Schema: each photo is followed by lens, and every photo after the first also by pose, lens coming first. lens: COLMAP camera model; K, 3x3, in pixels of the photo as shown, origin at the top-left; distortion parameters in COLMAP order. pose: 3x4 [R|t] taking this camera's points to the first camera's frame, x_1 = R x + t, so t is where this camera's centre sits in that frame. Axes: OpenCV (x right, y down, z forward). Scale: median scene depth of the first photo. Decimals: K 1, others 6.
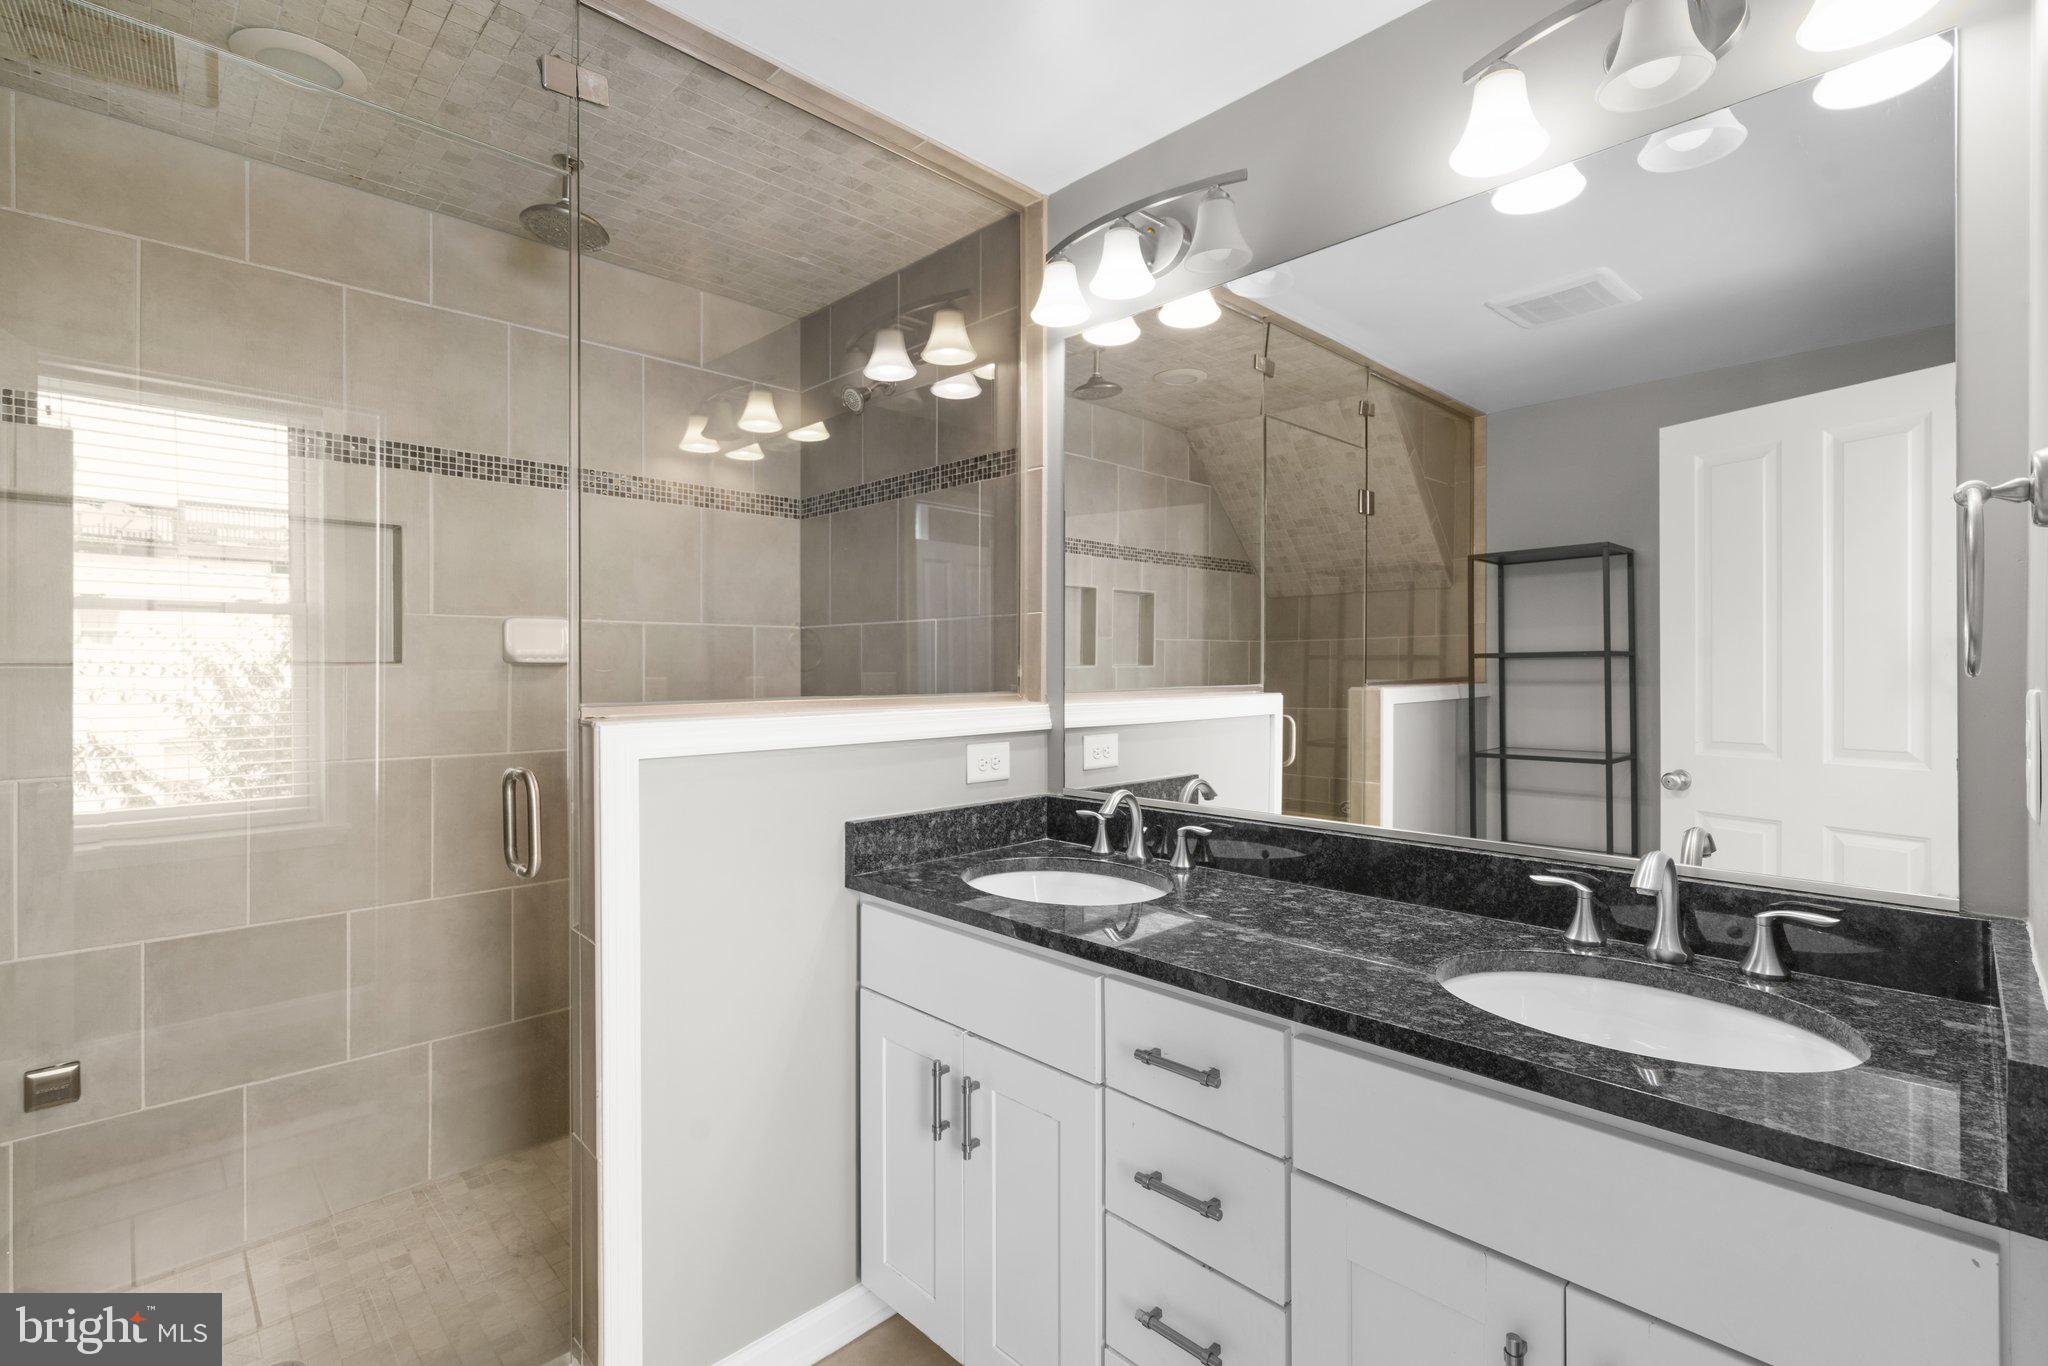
lens RADIAL K [[940.6, 0, 1020.3], [0, 940.6, 637.1], [0, 0, 1]] dist [0.000247, 0.000168]
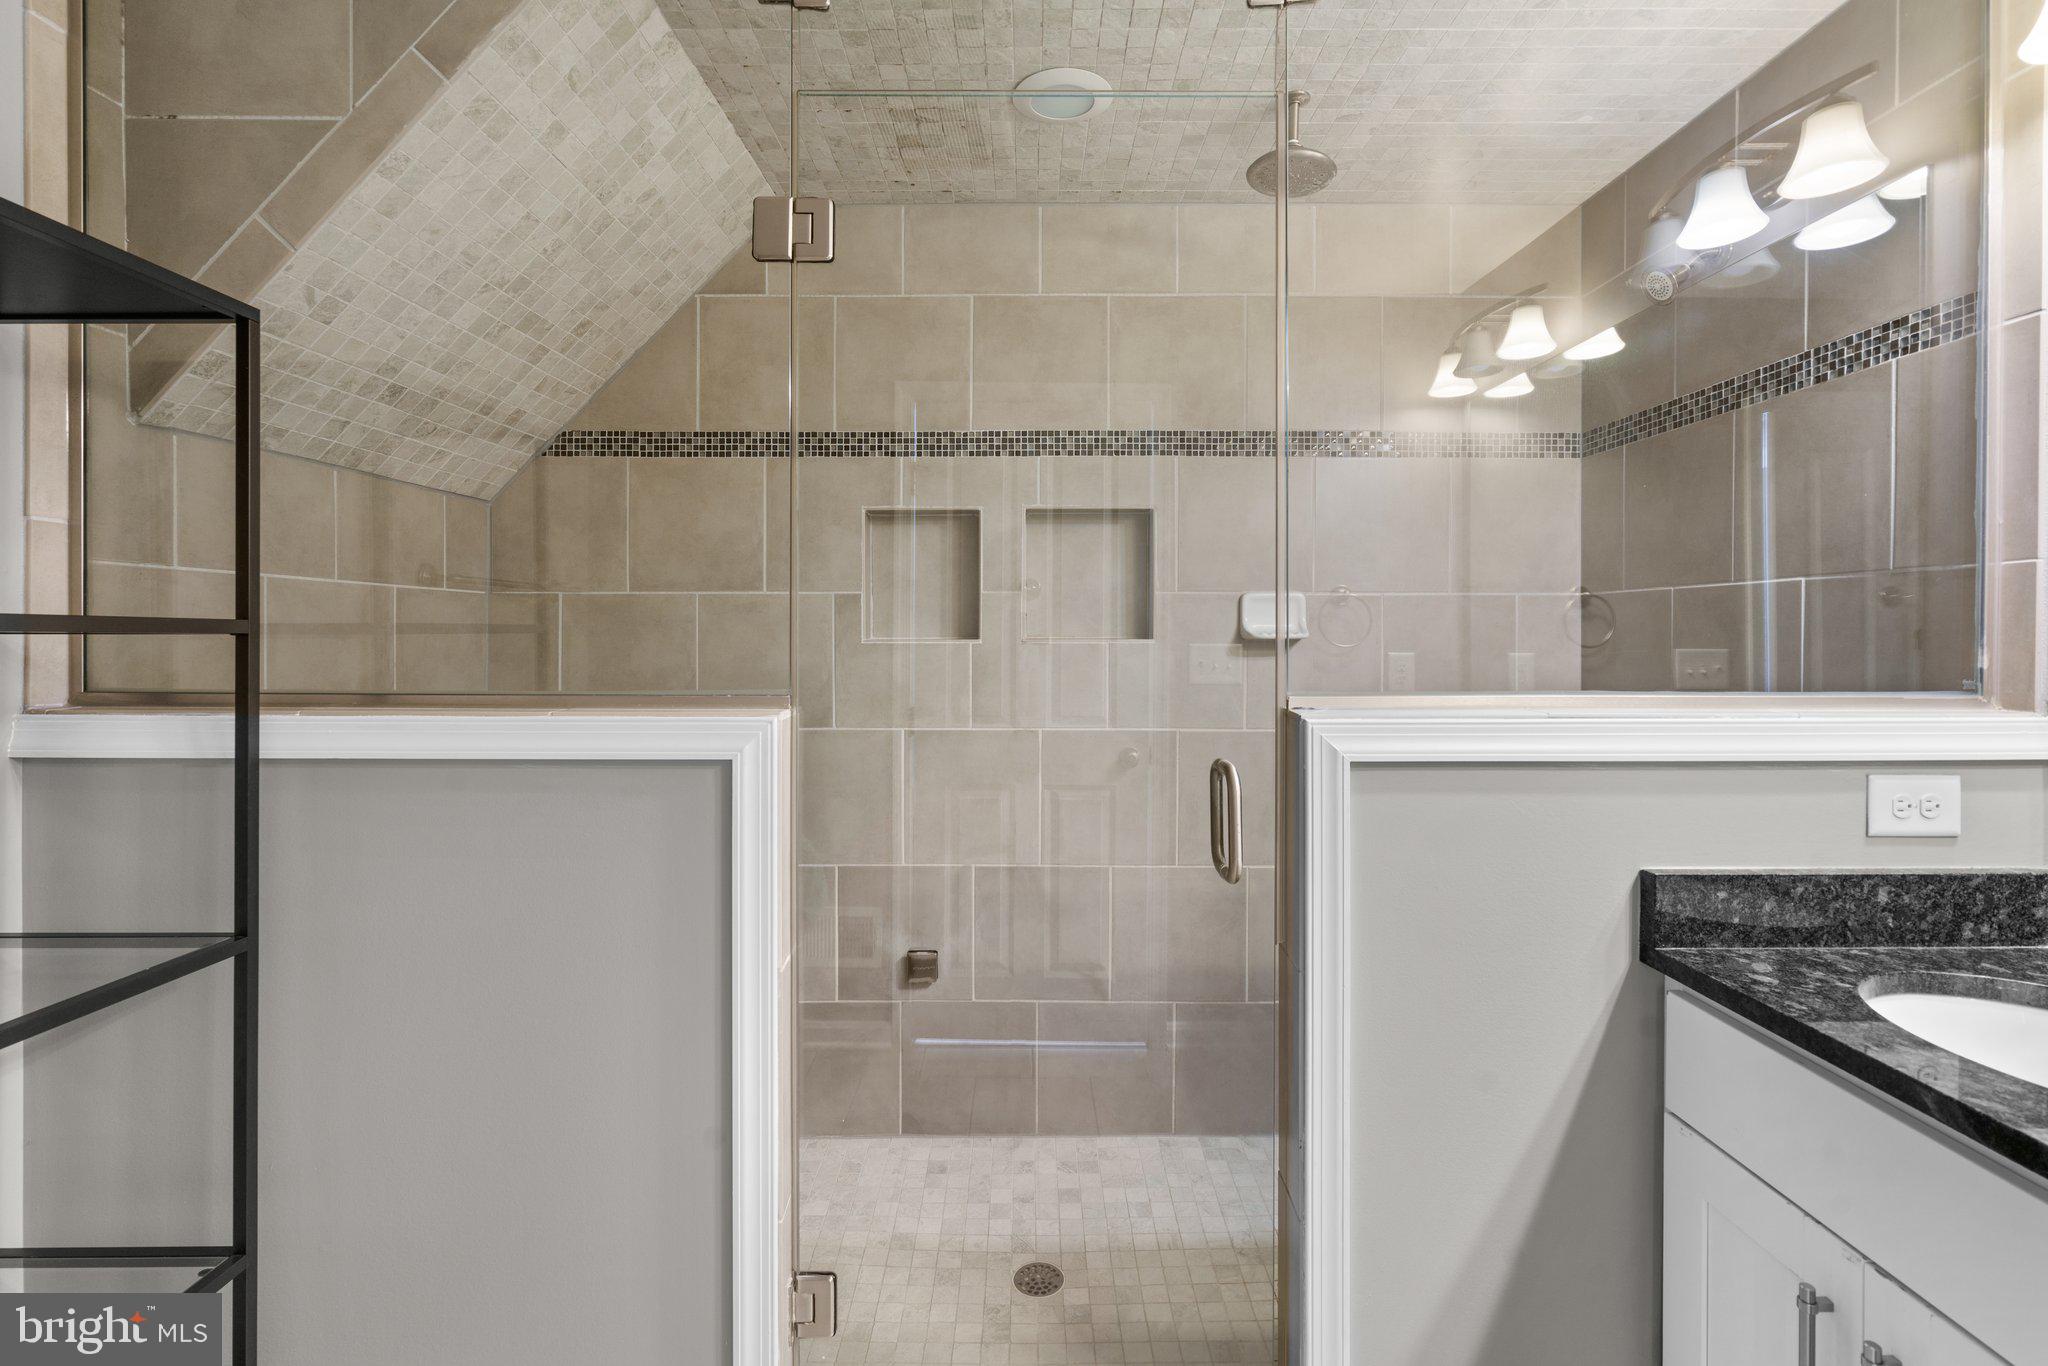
lens RADIAL K [[940.6, 0, 1020.3], [0, 940.6, 637.1], [0, 0, 1]] dist [0.000247, 0.000168]
pose [[0.712045, 0.007359, -0.702096, -0.015849], [0.017866, 0.999431, 0.028595, -0.006079], [0.701907, -0.032904, 0.711508, 0.123964]]
